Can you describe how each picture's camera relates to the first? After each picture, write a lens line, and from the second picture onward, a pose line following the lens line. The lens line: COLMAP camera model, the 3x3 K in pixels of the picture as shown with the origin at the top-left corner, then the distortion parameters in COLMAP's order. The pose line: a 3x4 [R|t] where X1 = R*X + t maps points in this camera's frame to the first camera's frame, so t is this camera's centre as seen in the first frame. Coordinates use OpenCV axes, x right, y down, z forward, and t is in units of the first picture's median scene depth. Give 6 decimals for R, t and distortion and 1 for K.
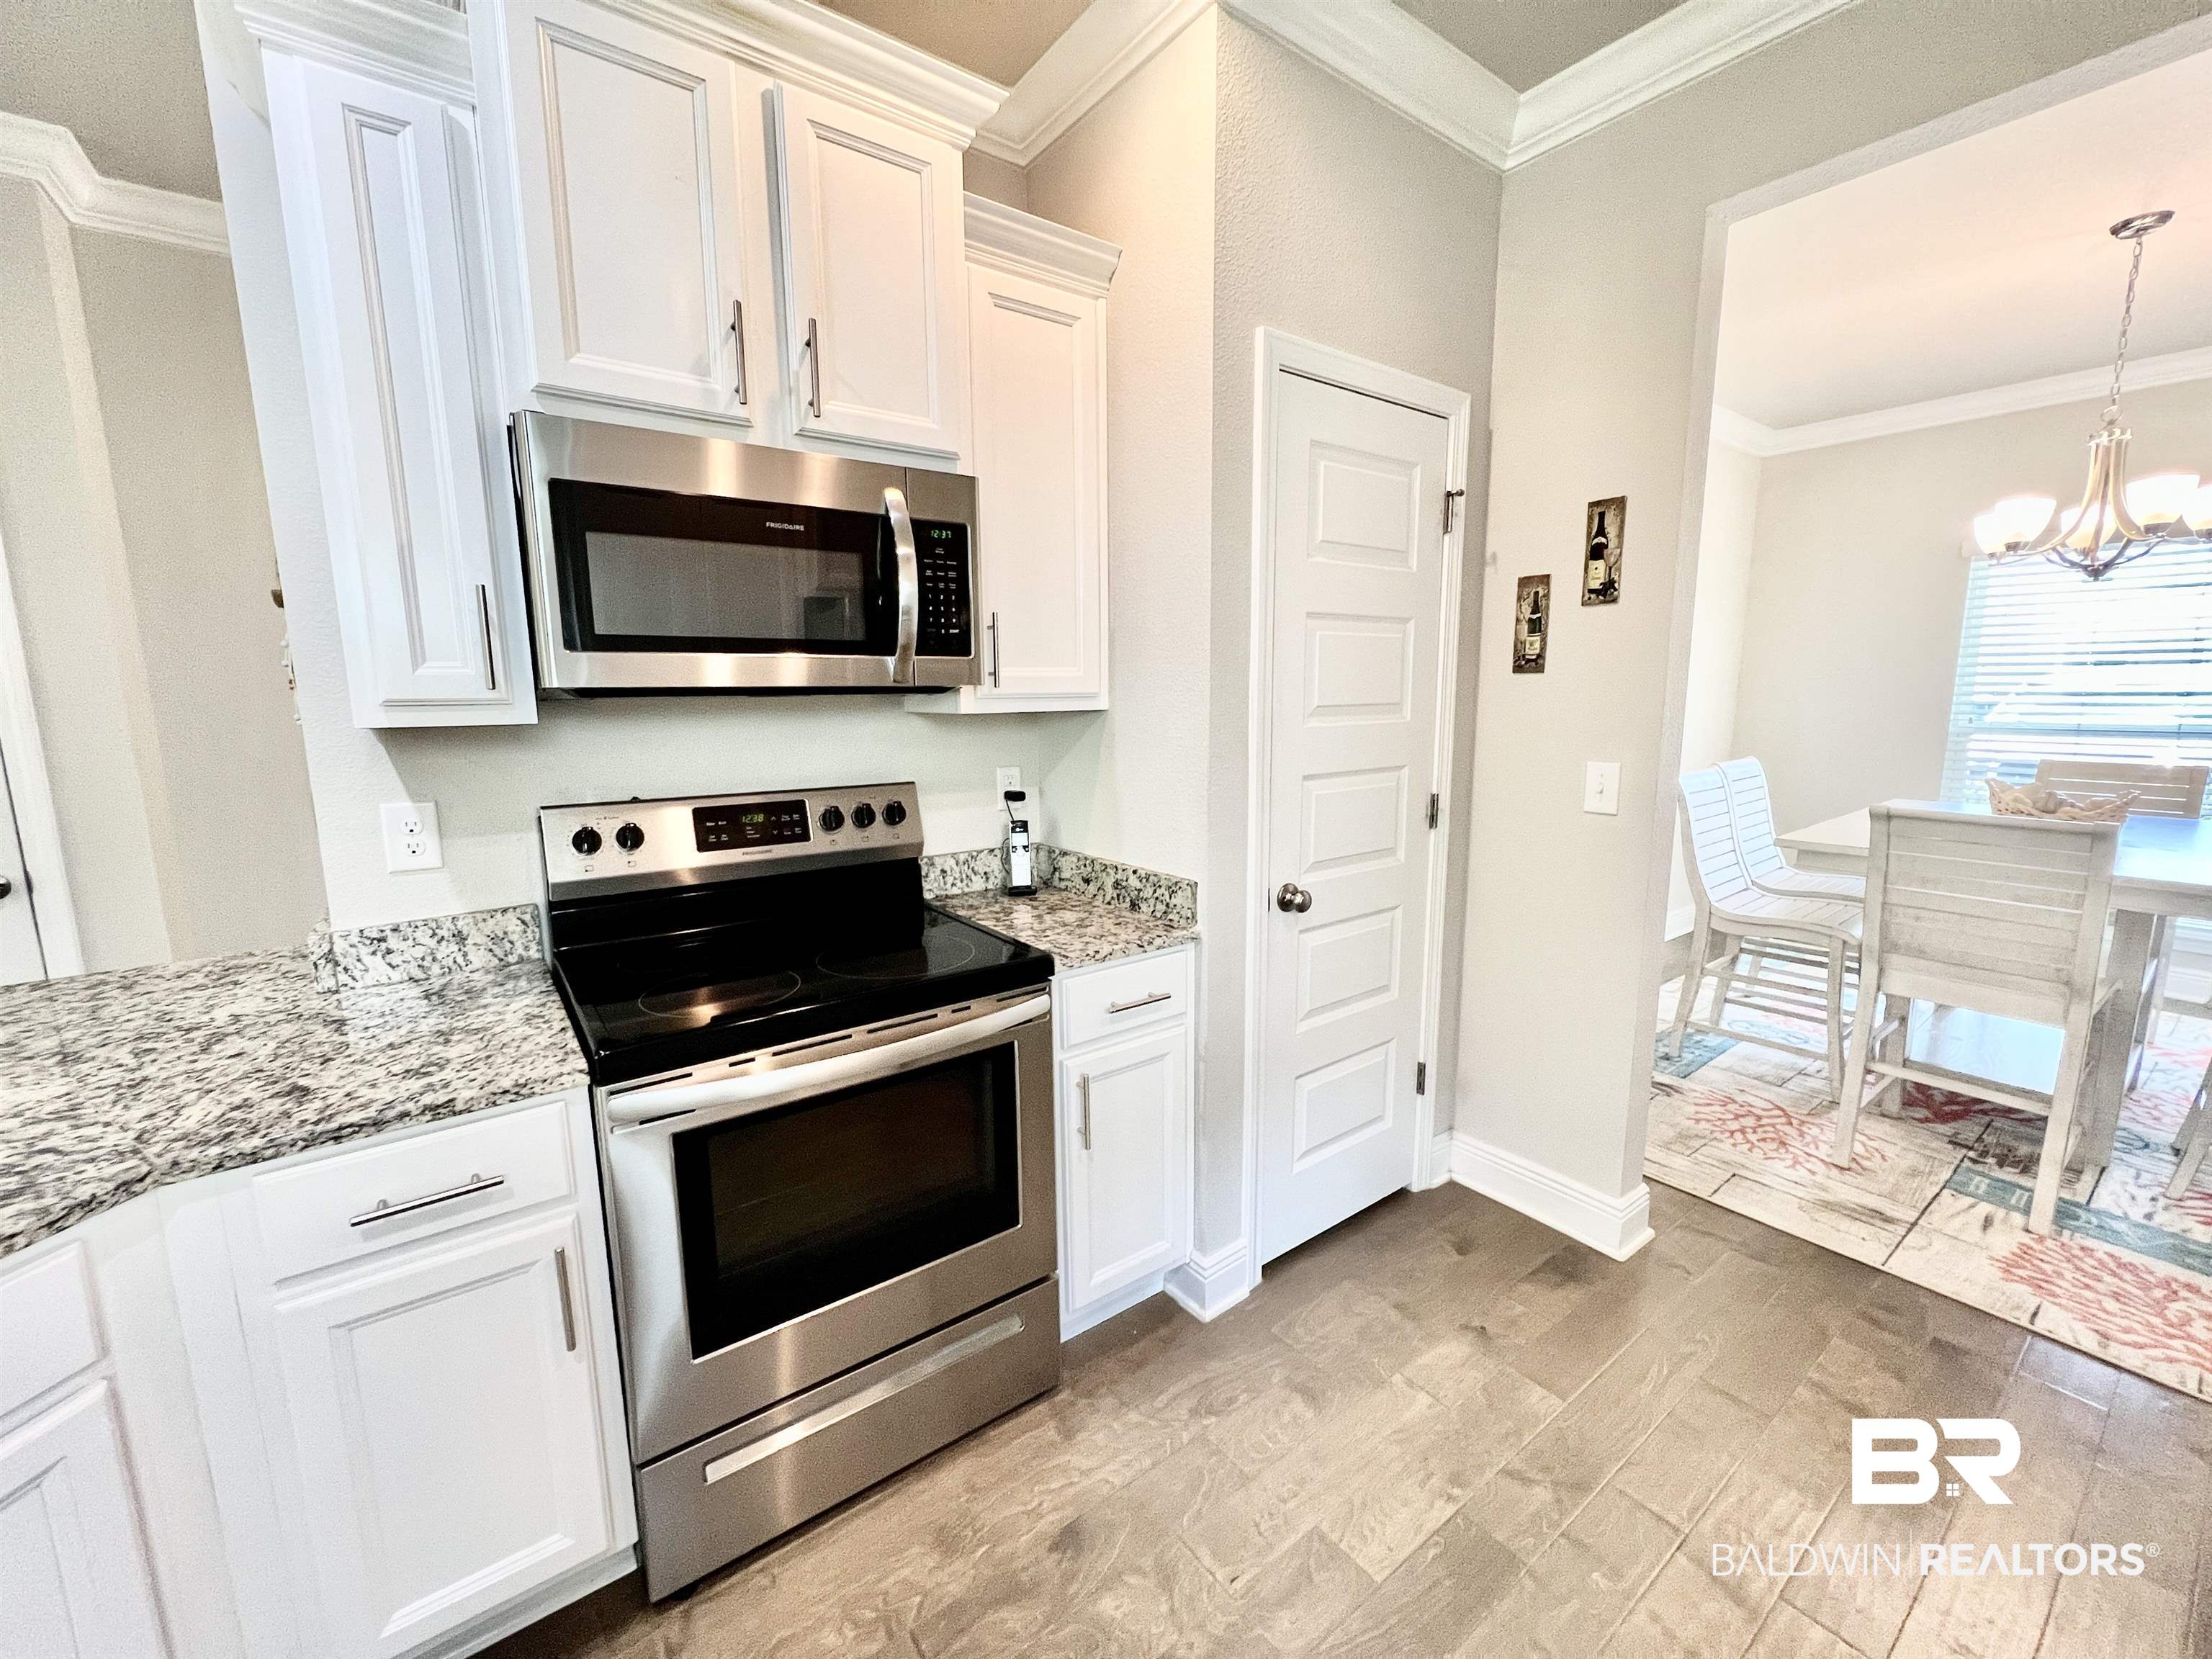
lens RADIAL K [[890.6, 0, 1095.1], [0, 890.6, 829.6], [0, 0, 1]] dist [-0.000977, 0.000068]
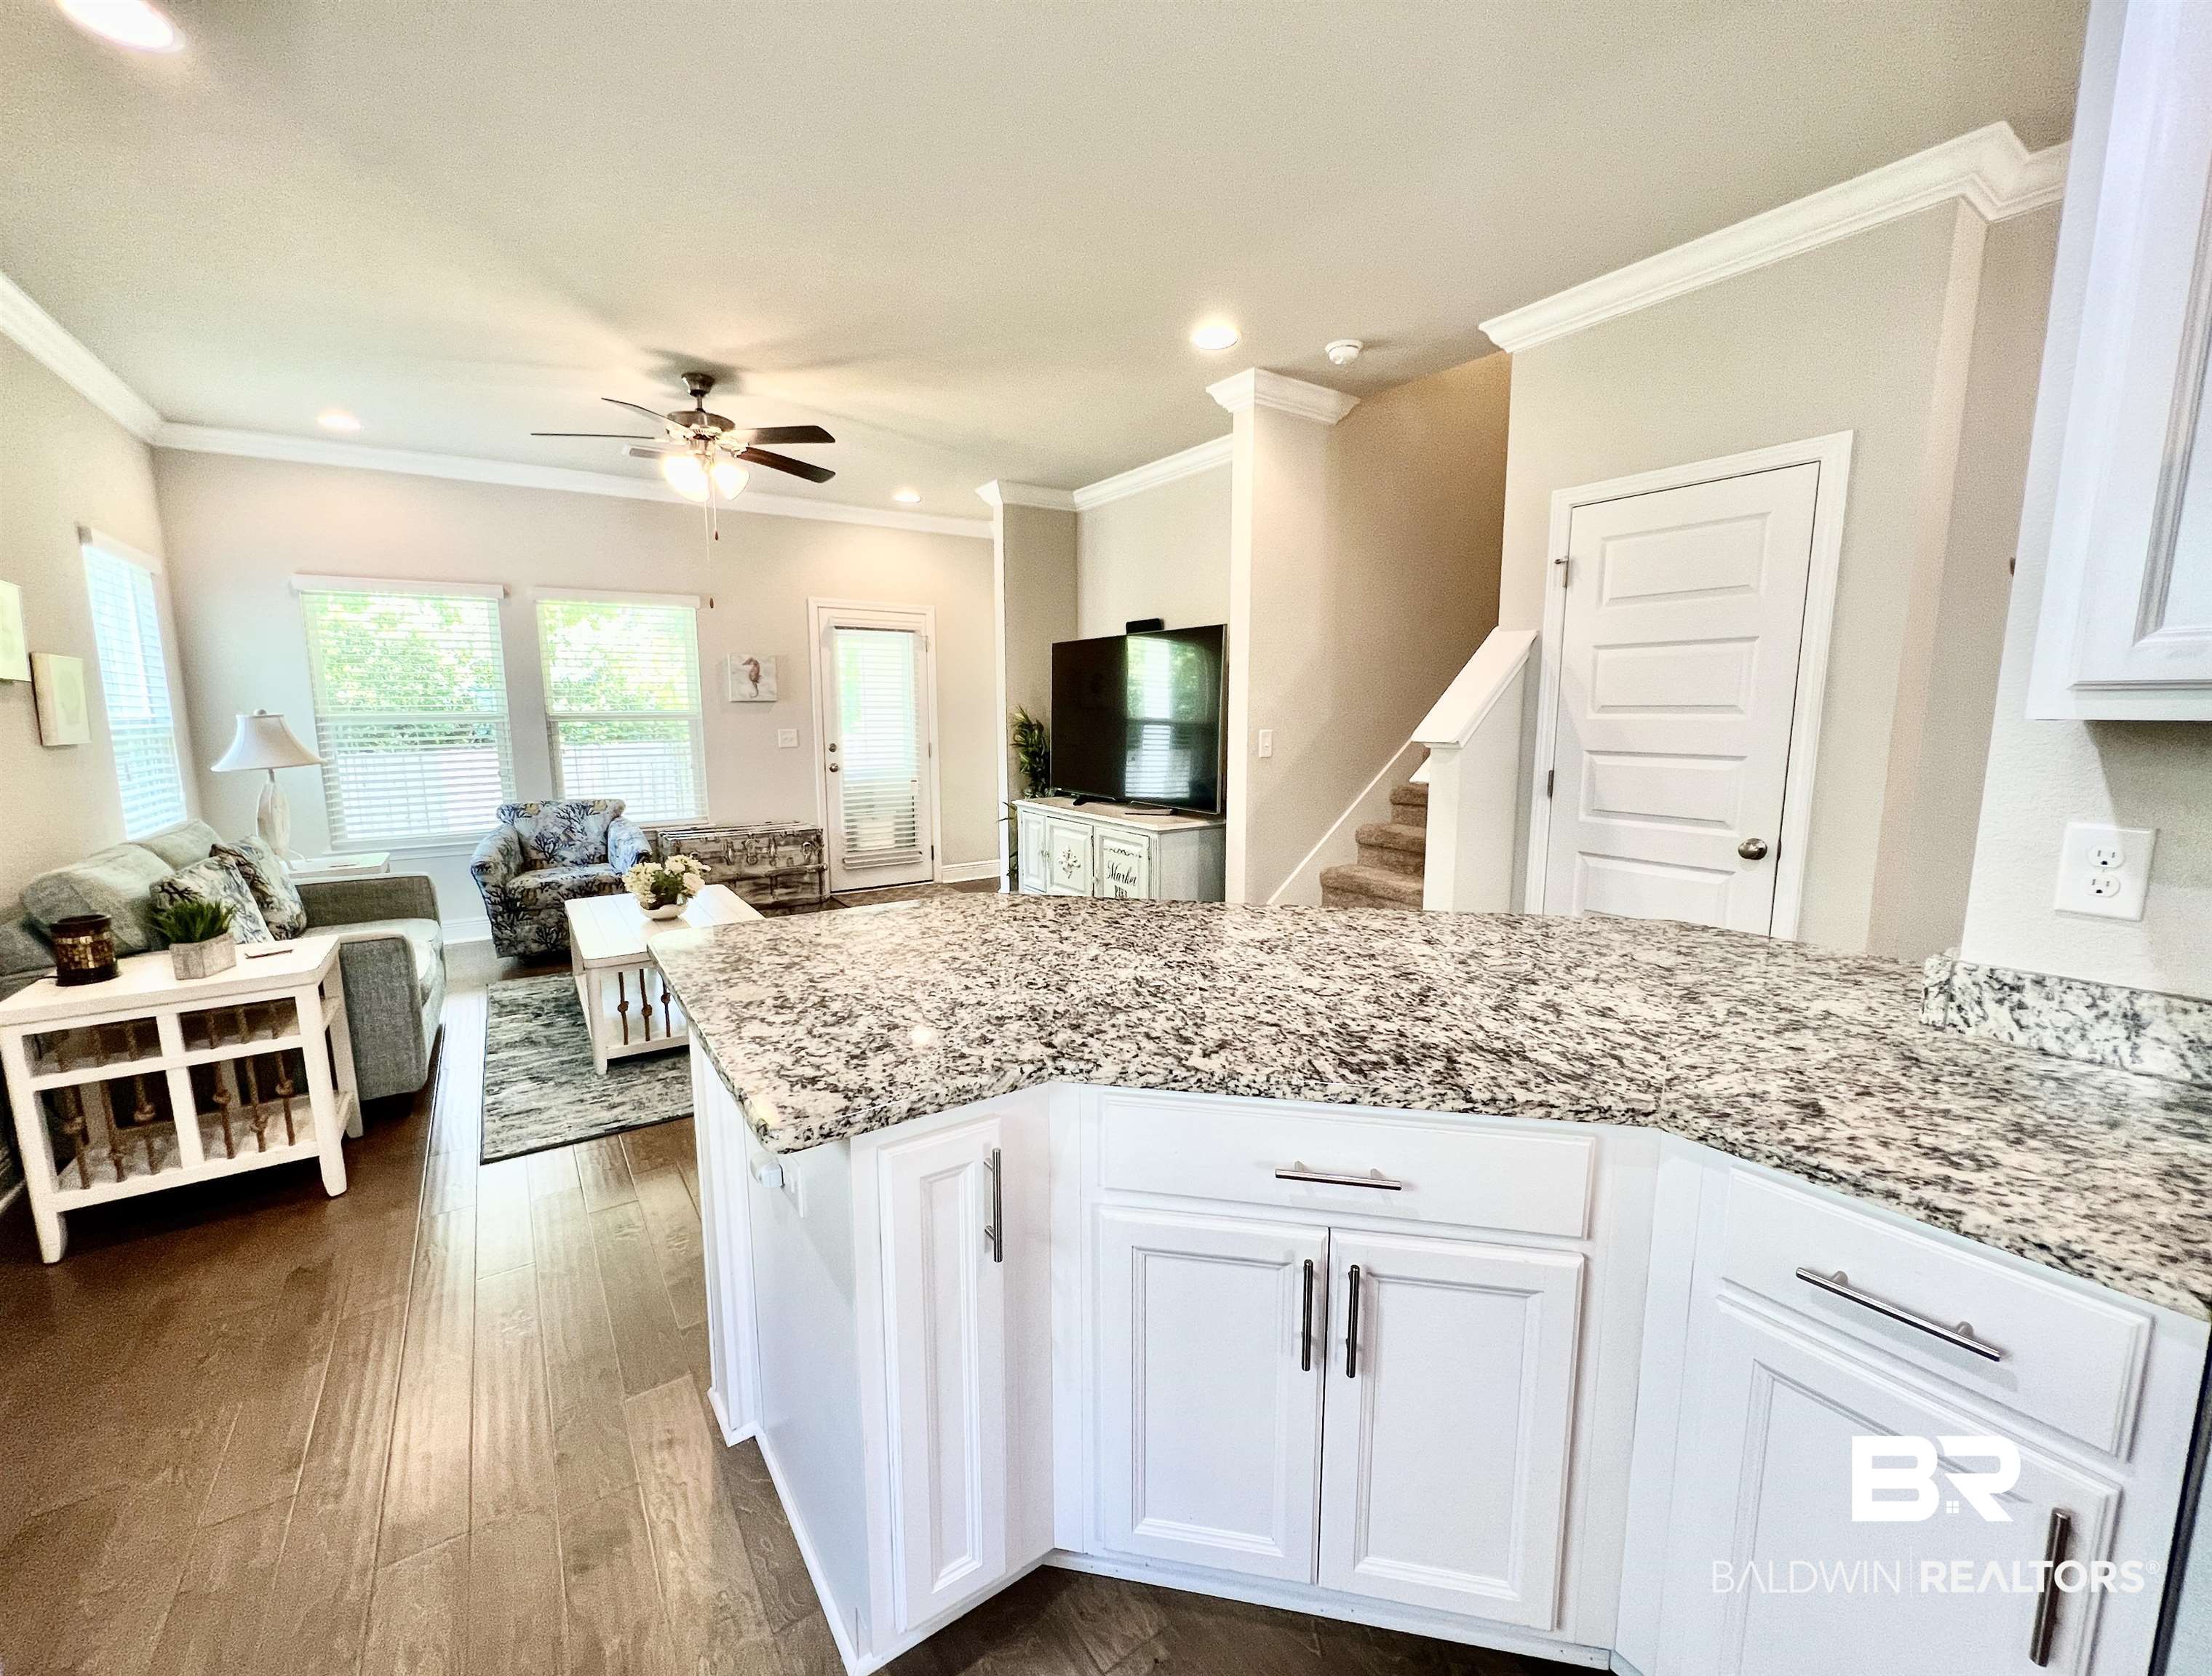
lens RADIAL K [[896.6, 0, 1089.6], [0, 896.6, 838.0], [0, 0, 1]] dist [-0.002327, 0.000689]
pose [[-0.043676, 0.154018, -0.987102, 0.003997], [-0.151959, 0.975525, 0.158935, -0.009767], [0.987421, 0.156940, -0.019202, 0.192252]]
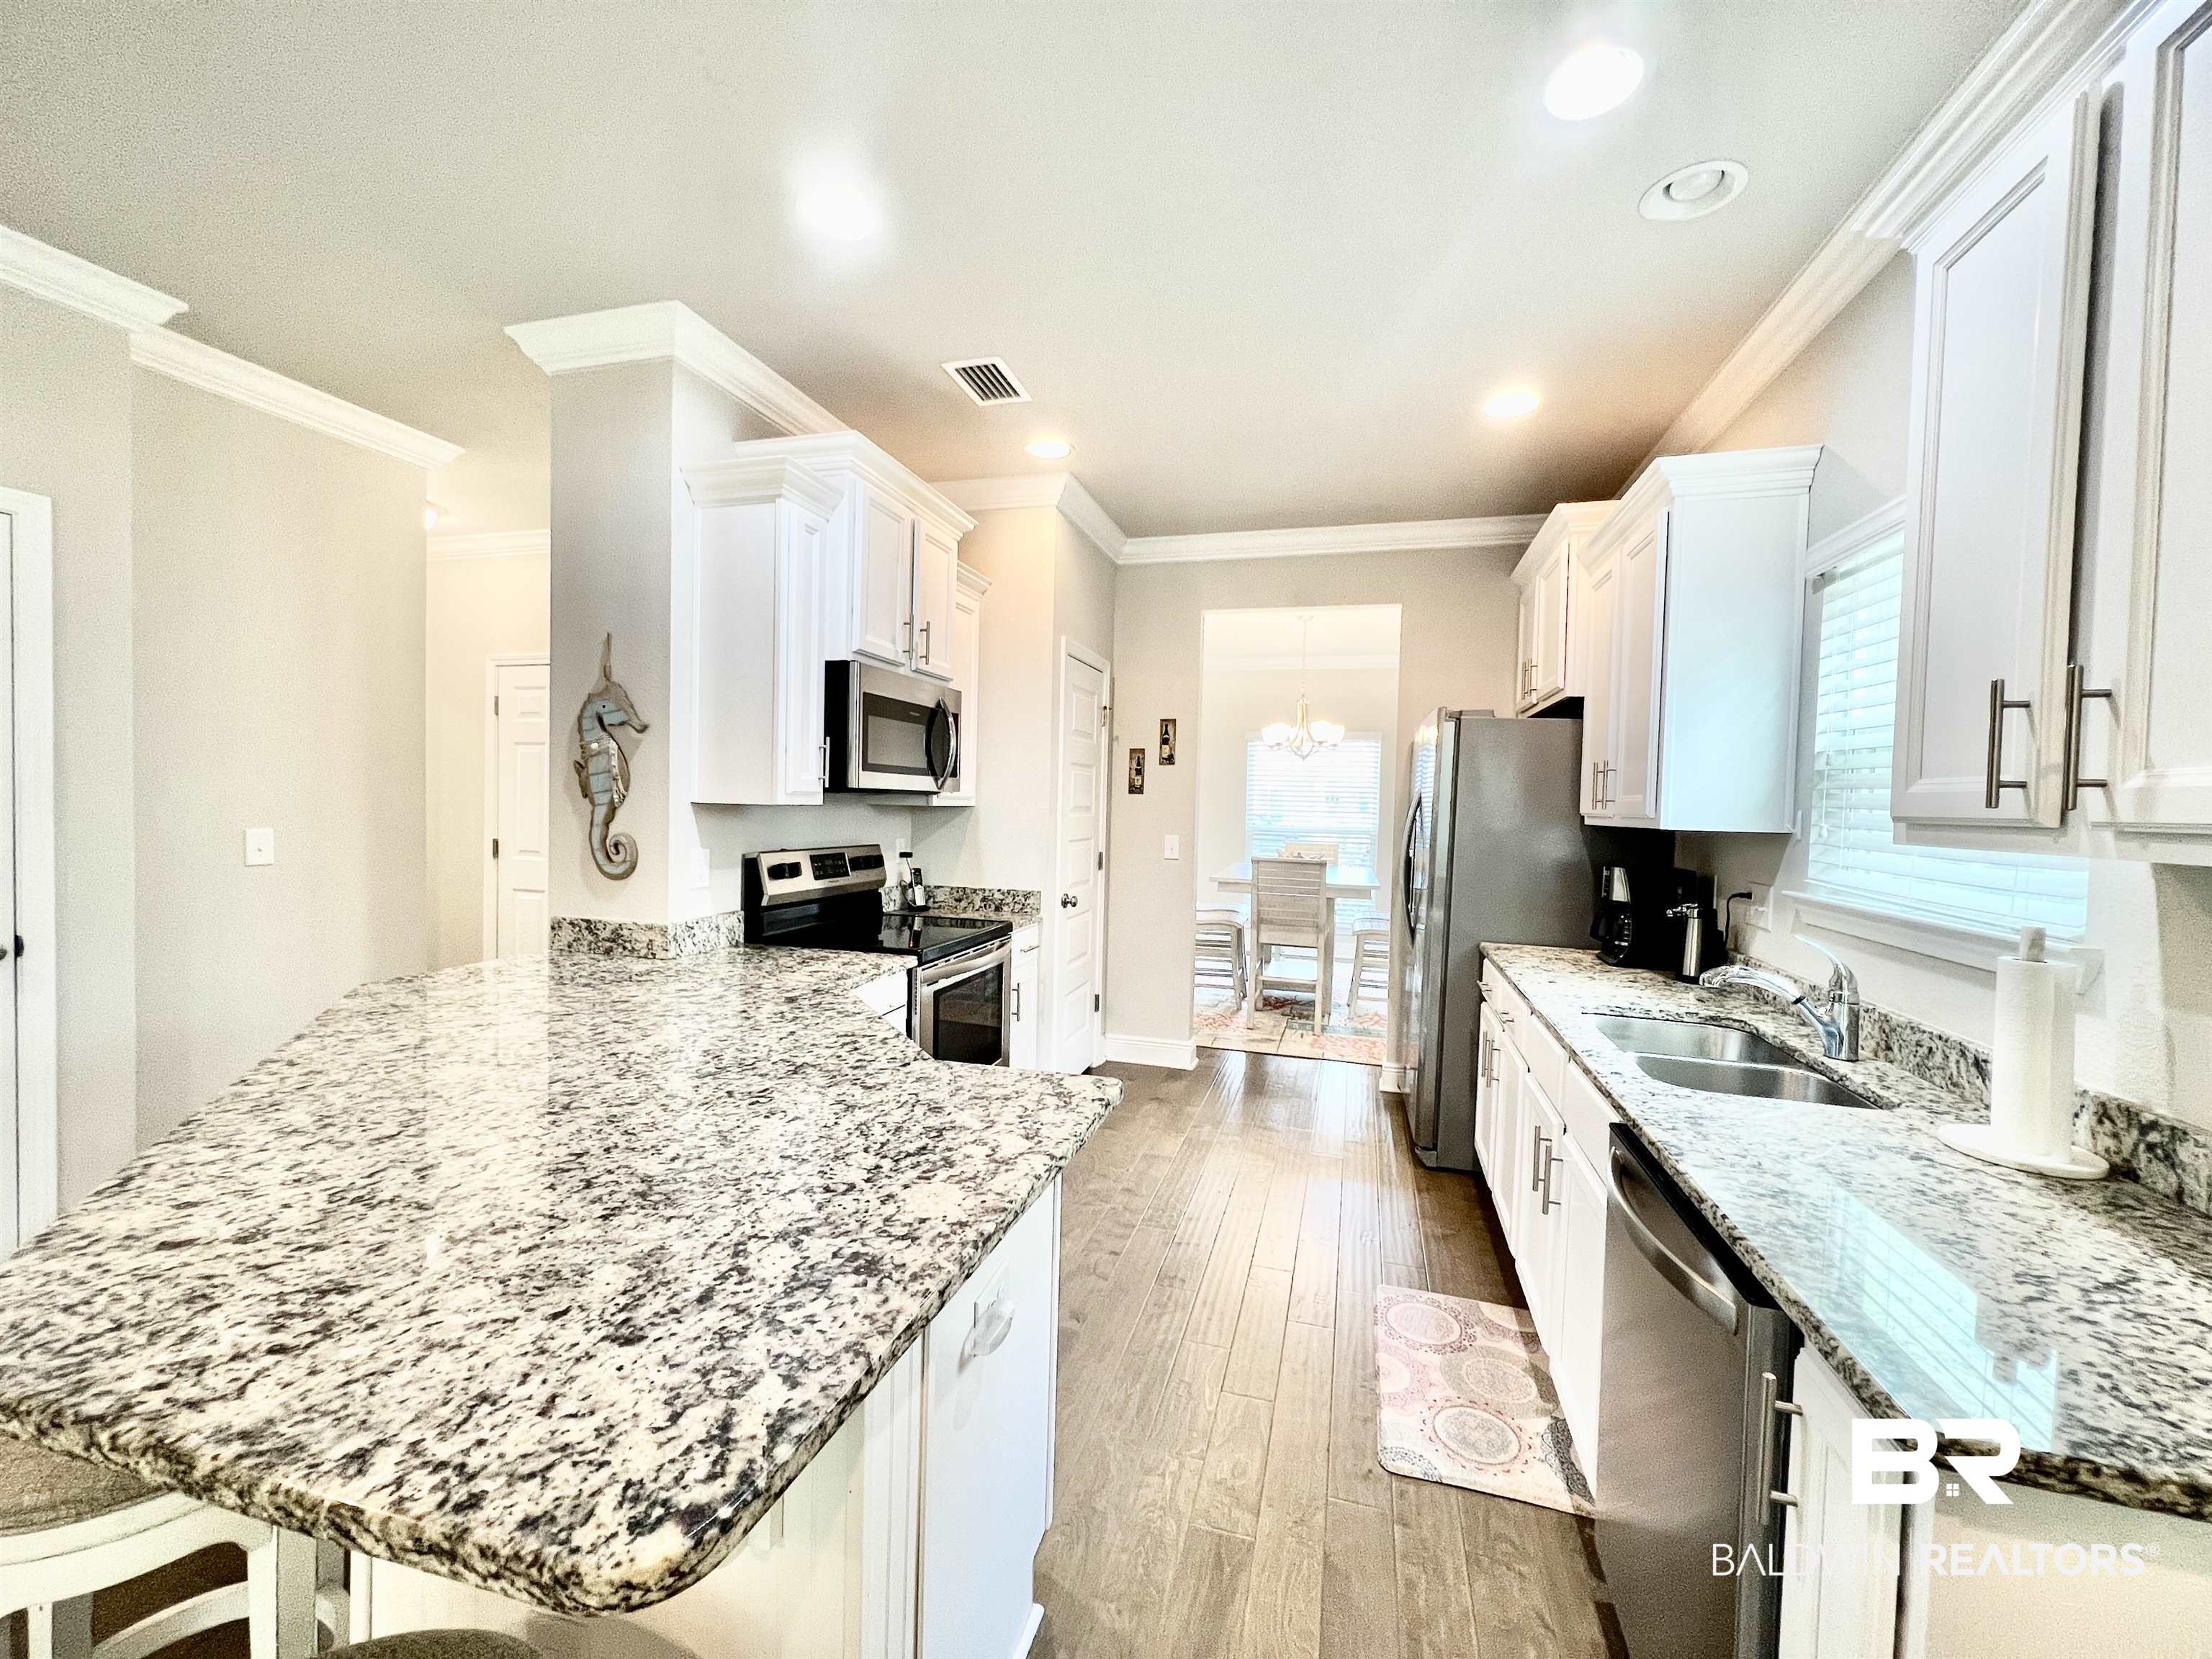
lens RADIAL K [[886.5, 0, 1099.1], [0, 886.5, 827.7], [0, 0, 1]] dist [-0.001668, 0.000718]
pose [[0.794085, 0.011179, 0.607704, -1.319758], [0.062014, 0.993123, -0.099302, 0.162347], [-0.604635, 0.116541, 0.787931, -0.898364]]
